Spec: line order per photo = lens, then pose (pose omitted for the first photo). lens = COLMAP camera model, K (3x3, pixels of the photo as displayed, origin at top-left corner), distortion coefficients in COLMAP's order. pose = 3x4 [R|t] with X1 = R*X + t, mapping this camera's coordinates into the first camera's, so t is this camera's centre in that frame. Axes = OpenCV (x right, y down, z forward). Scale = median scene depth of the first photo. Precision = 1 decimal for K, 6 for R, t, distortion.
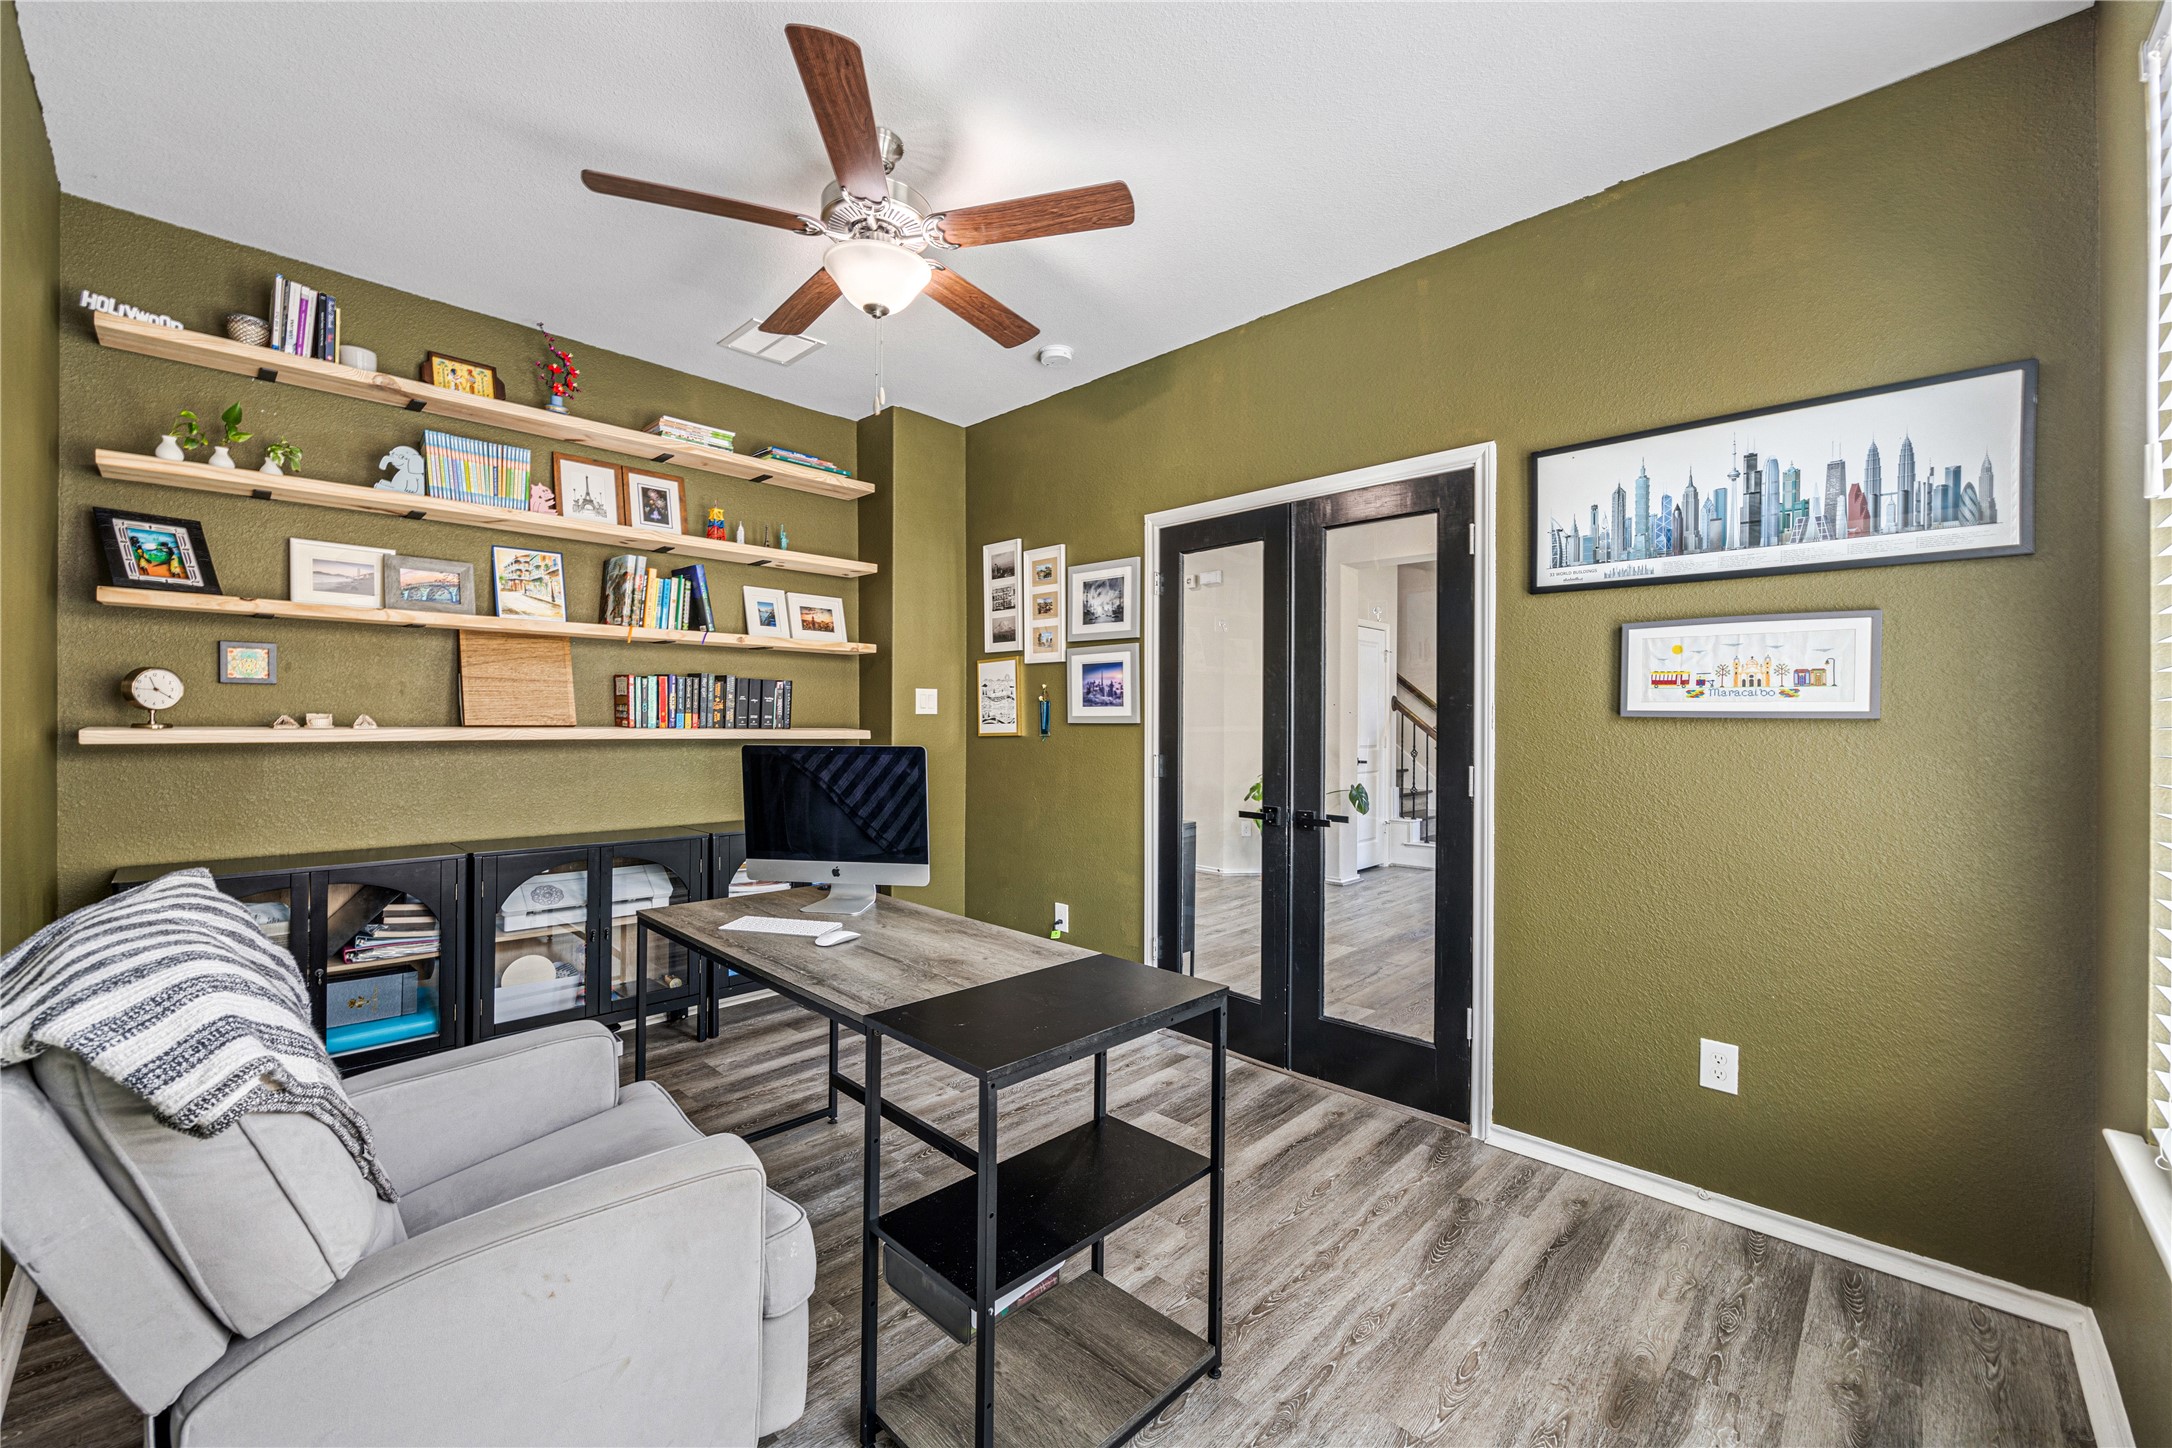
lens RADIAL K [[865.0, 0, 1080.2], [0, 865.0, 715.1], [0, 0, 1]] dist [-0.007448, -0.000229]
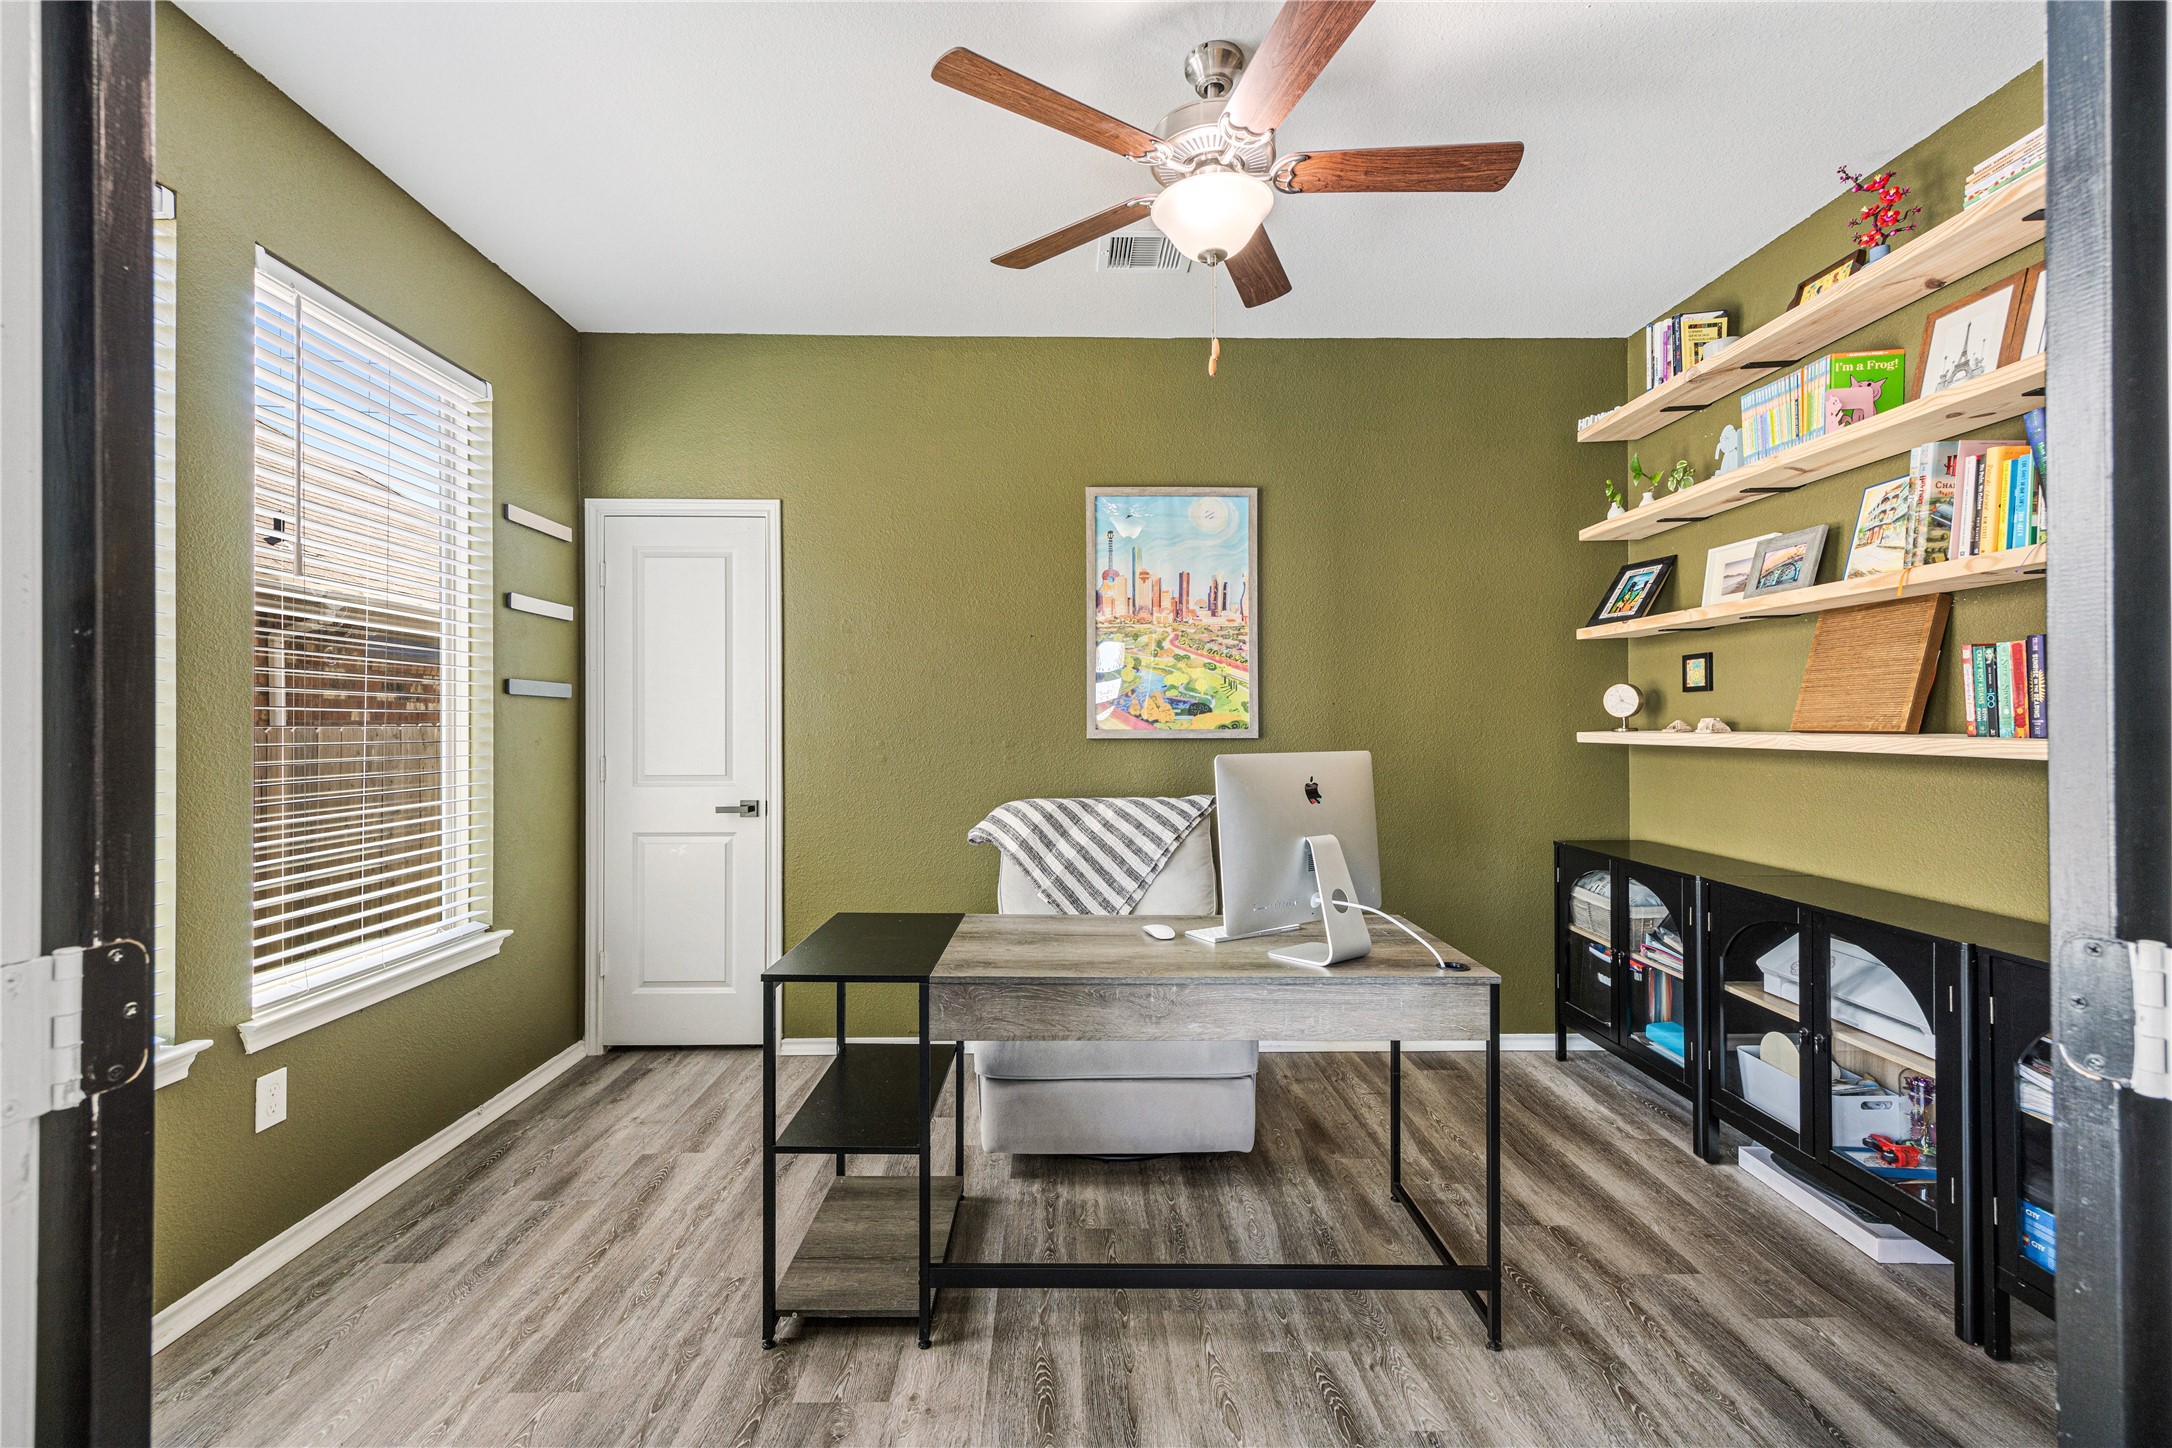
lens RADIAL K [[919.0, 0, 1061.9], [0, 919.0, 723.4], [0, 0, 1]] dist [0.000604, 0.000104]
pose [[-0.717377, -0.007214, -0.696648, 0.424199], [0.000754, 0.999938, -0.011131, 0.016088], [0.696685, -0.008511, -0.717327, 1.275153]]
